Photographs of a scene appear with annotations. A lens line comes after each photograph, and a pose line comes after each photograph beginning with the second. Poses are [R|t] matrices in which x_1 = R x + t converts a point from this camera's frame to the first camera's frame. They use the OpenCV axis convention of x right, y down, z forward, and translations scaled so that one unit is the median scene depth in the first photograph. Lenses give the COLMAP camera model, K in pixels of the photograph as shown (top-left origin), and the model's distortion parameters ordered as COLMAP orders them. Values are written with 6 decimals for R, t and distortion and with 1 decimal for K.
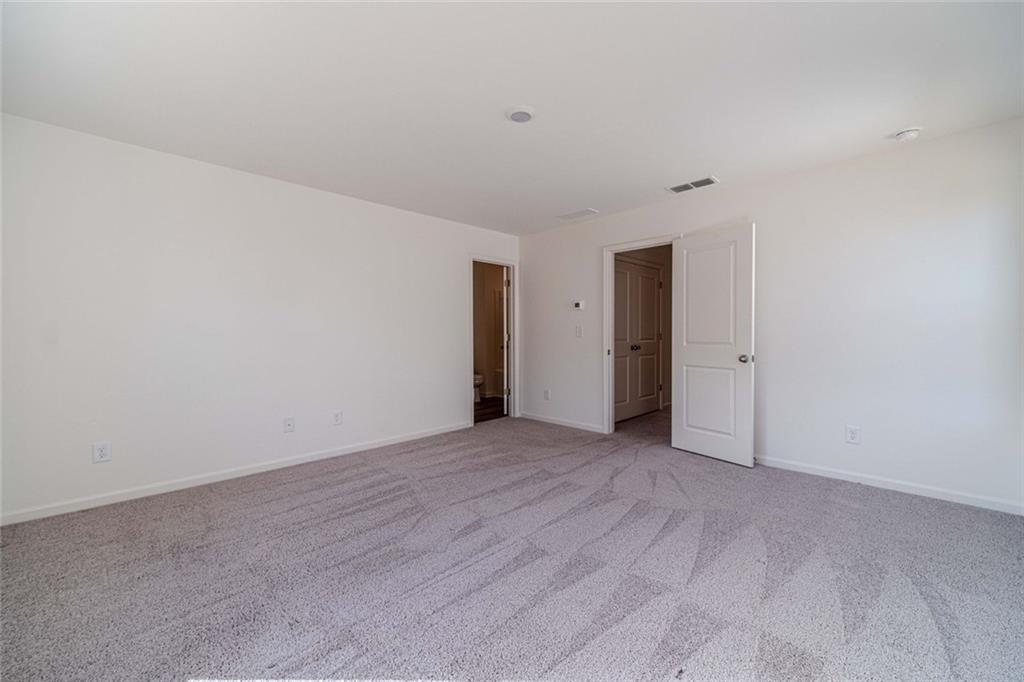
lens RADIAL K [[415.4, 0, 509.0], [0, 415.4, 340.5], [0, 0, 1]] dist [0.002077, 0.000101]
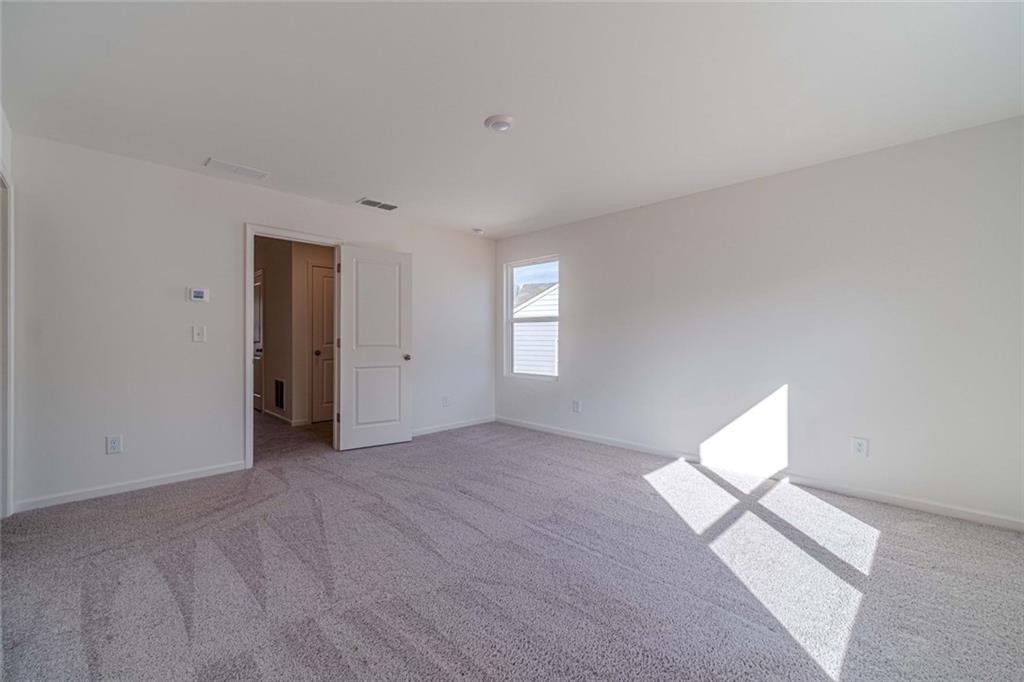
lens RADIAL K [[415.4, 0, 508.8], [0, 415.4, 336.6], [0, 0, 1]] dist [0.002077, 0.000101]
pose [[-0.001530, -0.002281, 0.999996, -0.631539], [0.008402, 0.999962, 0.002294, -0.017855], [-0.999964, 0.008405, -0.001511, 0.613417]]
